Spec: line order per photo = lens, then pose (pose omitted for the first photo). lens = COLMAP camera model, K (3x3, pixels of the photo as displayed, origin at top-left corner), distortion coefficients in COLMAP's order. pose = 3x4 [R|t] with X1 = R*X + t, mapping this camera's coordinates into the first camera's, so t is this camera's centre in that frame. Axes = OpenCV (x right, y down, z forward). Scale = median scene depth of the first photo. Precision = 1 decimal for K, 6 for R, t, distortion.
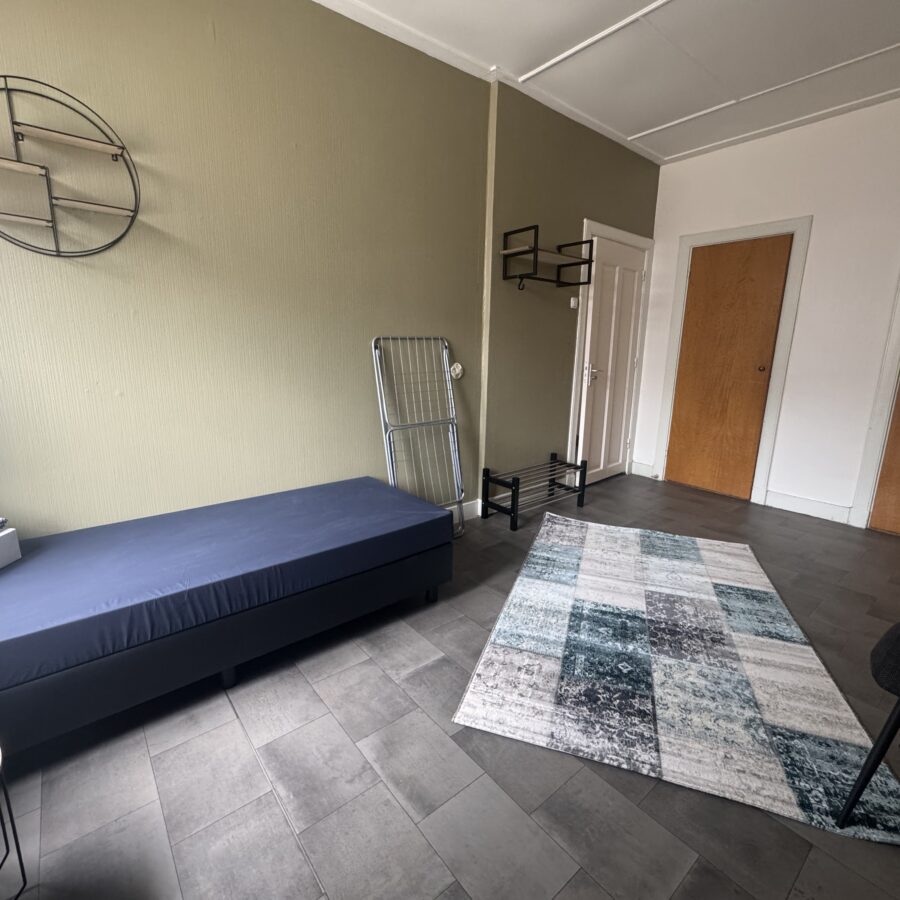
lens RADIAL K [[476.7, 0, 448.0], [0, 476.7, 450.0], [0, 0, 1]] dist [-0.004681, 0.001246]
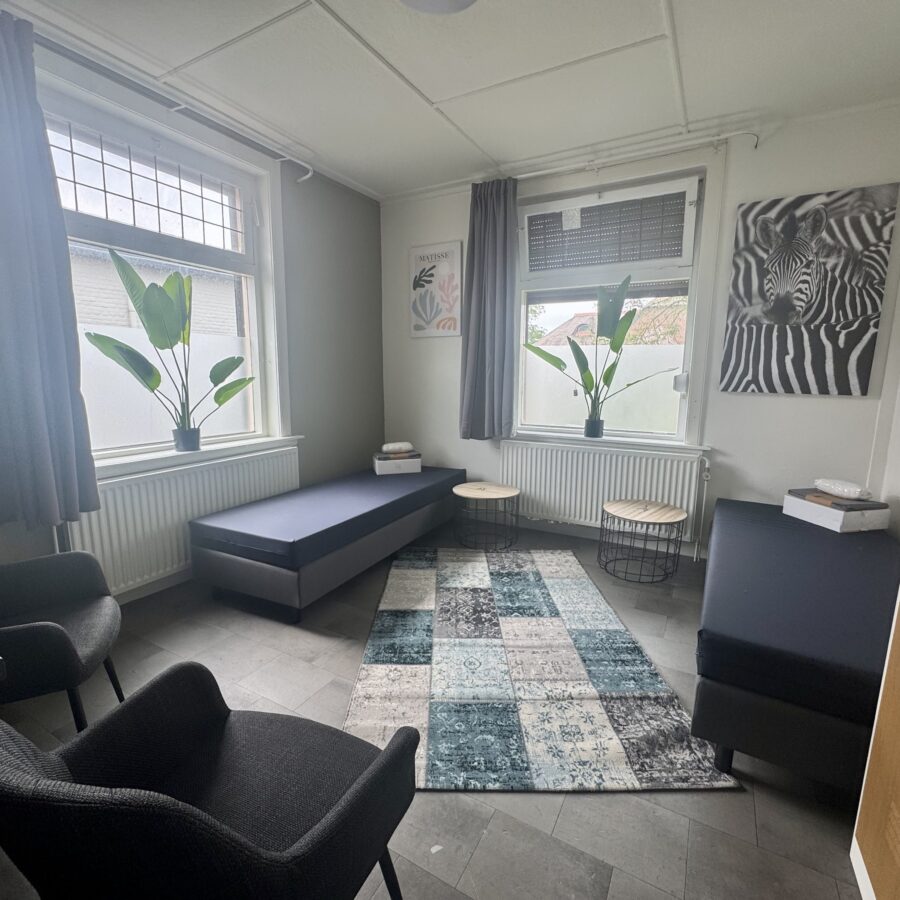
lens RADIAL K [[476.7, 0, 451.6], [0, 476.7, 452.4], [0, 0, 1]] dist [-0.004681, 0.001246]
pose [[-0.938125, 0.041182, -0.343839, 0.883273], [-0.085347, 0.934781, 0.344819, -0.399352], [0.335614, 0.352829, -0.873427, 1.794089]]
